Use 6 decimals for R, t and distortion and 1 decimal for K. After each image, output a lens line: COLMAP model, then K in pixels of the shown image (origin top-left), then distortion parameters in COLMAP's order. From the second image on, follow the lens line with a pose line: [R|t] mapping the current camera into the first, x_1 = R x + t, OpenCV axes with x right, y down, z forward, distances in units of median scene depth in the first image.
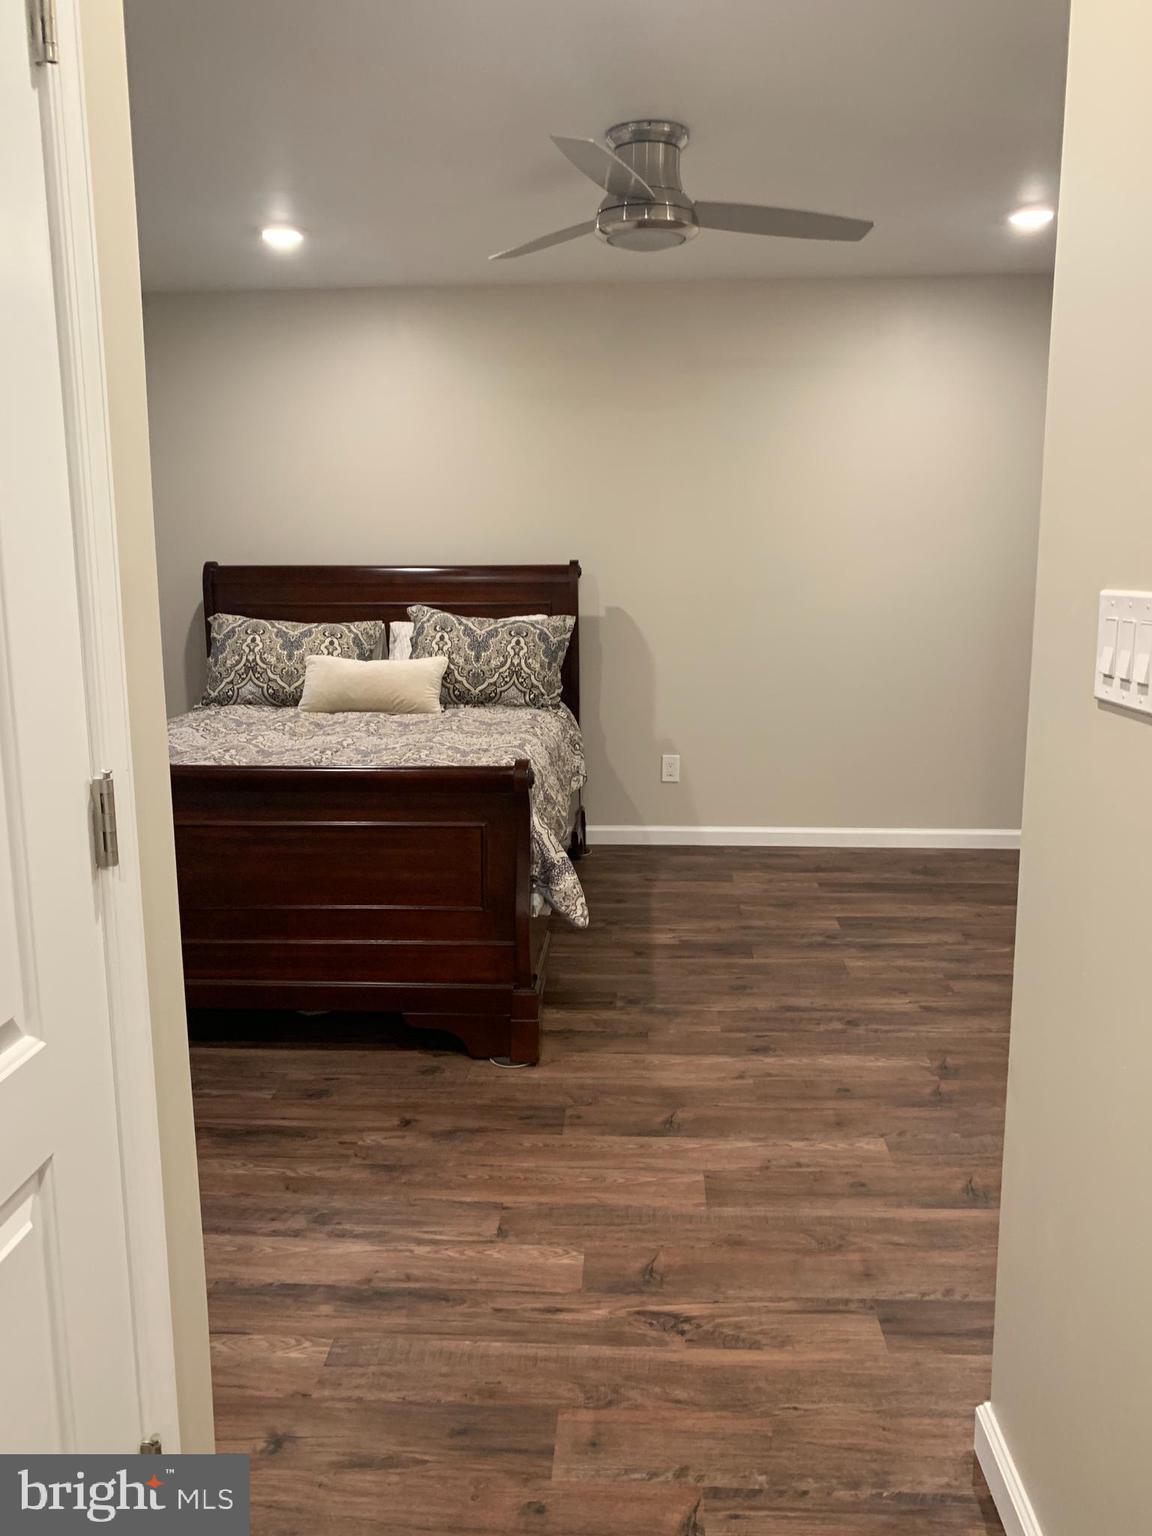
lens RADIAL K [[1172.1, 0, 578.2], [0, 1172.1, 774.6], [0, 0, 1]] dist [0.102154, -0.172964]
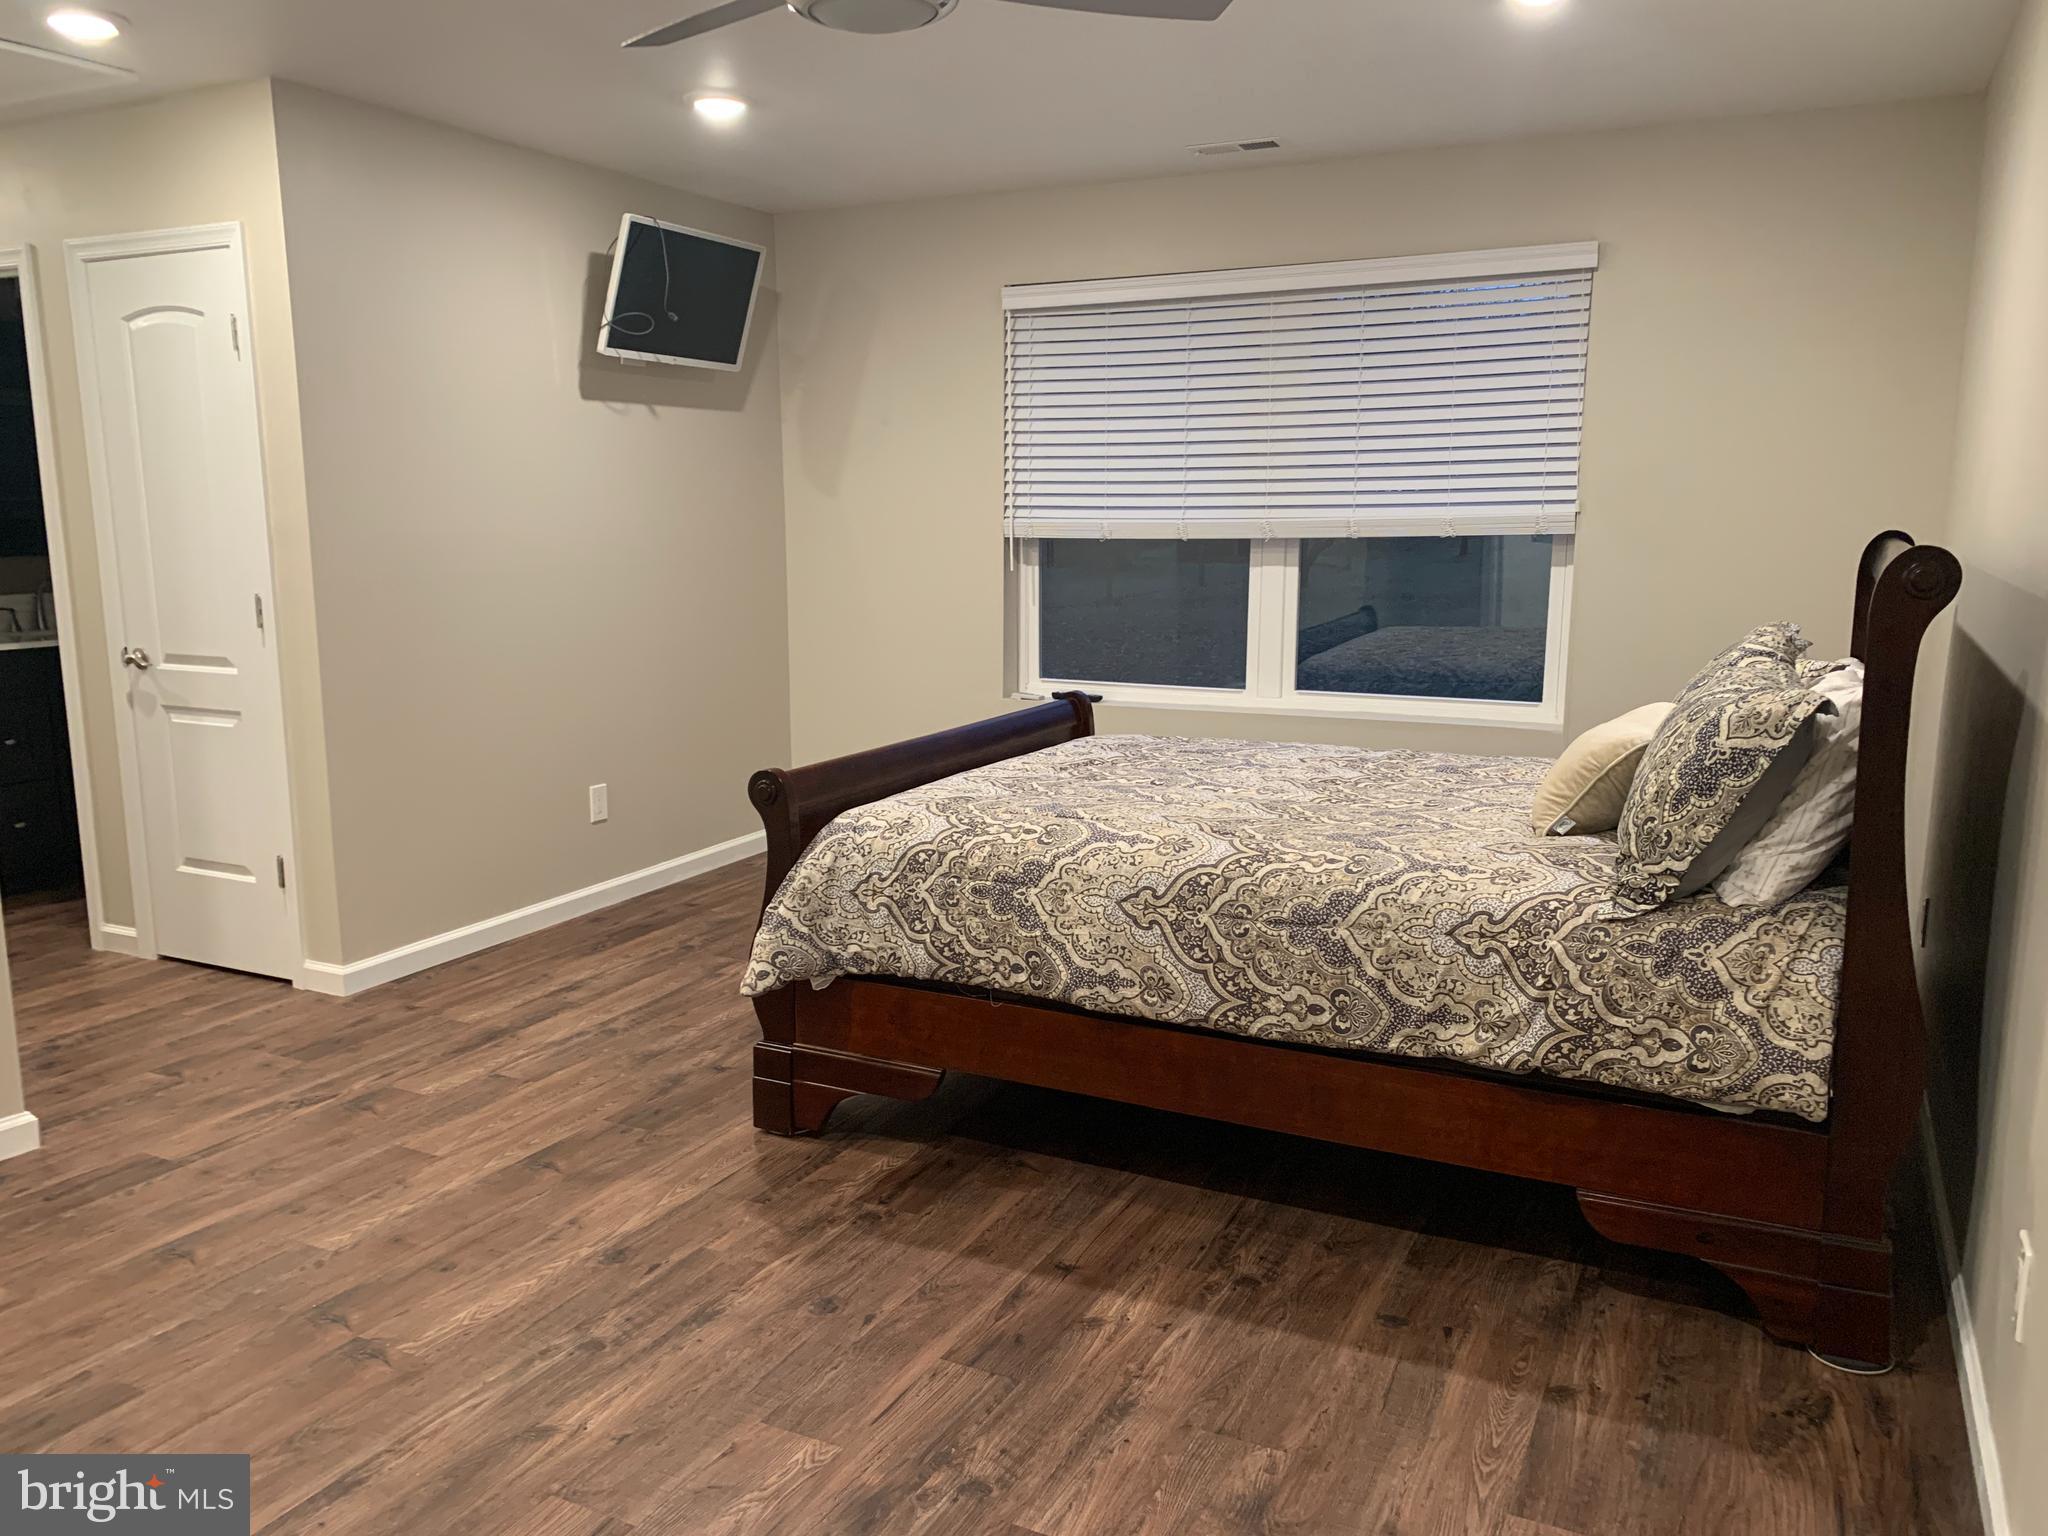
lens RADIAL K [[1562.8, 0, 991.0], [0, 1562.8, 781.2], [0, 0, 1]] dist [0.102154, -0.172964]
pose [[-0.411076, 0.156735, -0.898026, 0.854131], [-0.172165, 0.954032, 0.245320, -0.290606], [0.895196, 0.255454, -0.365195, 1.480864]]
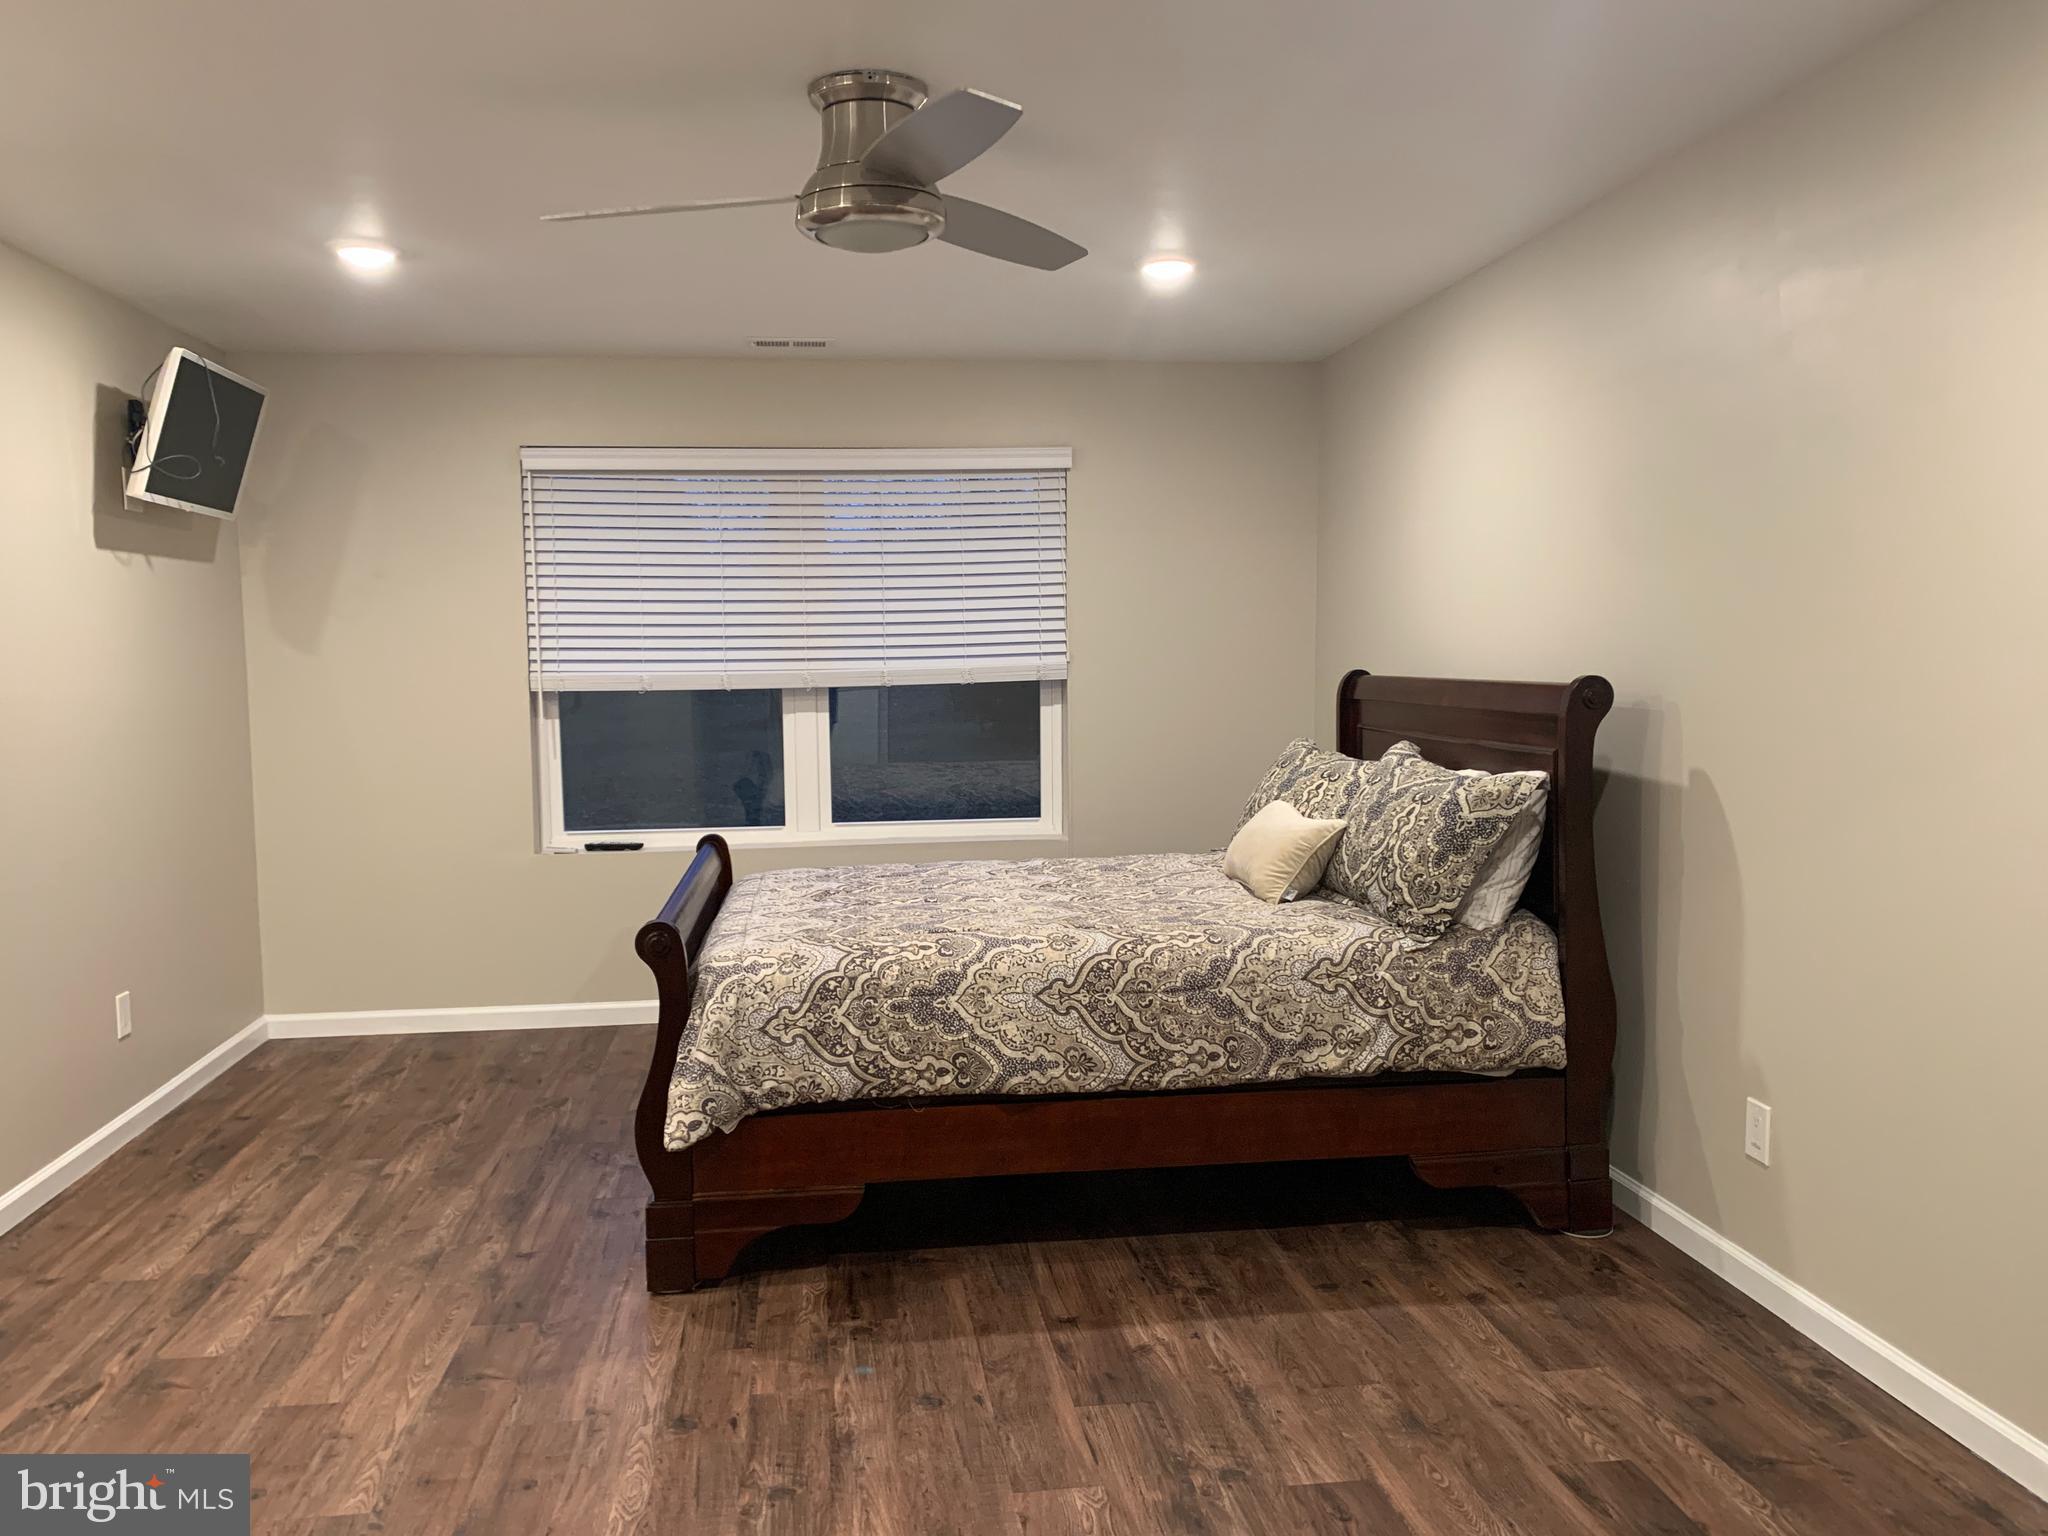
lens RADIAL K [[1562.8, 0, 991.0], [0, 1562.8, 781.2], [0, 0, 1]] dist [0.102154, -0.172964]
pose [[0.158466, 0.078977, -0.984201, 1.045654], [-0.171412, 0.983860, 0.051350, -0.199354], [0.972371, 0.160567, 0.169446, 0.978268]]
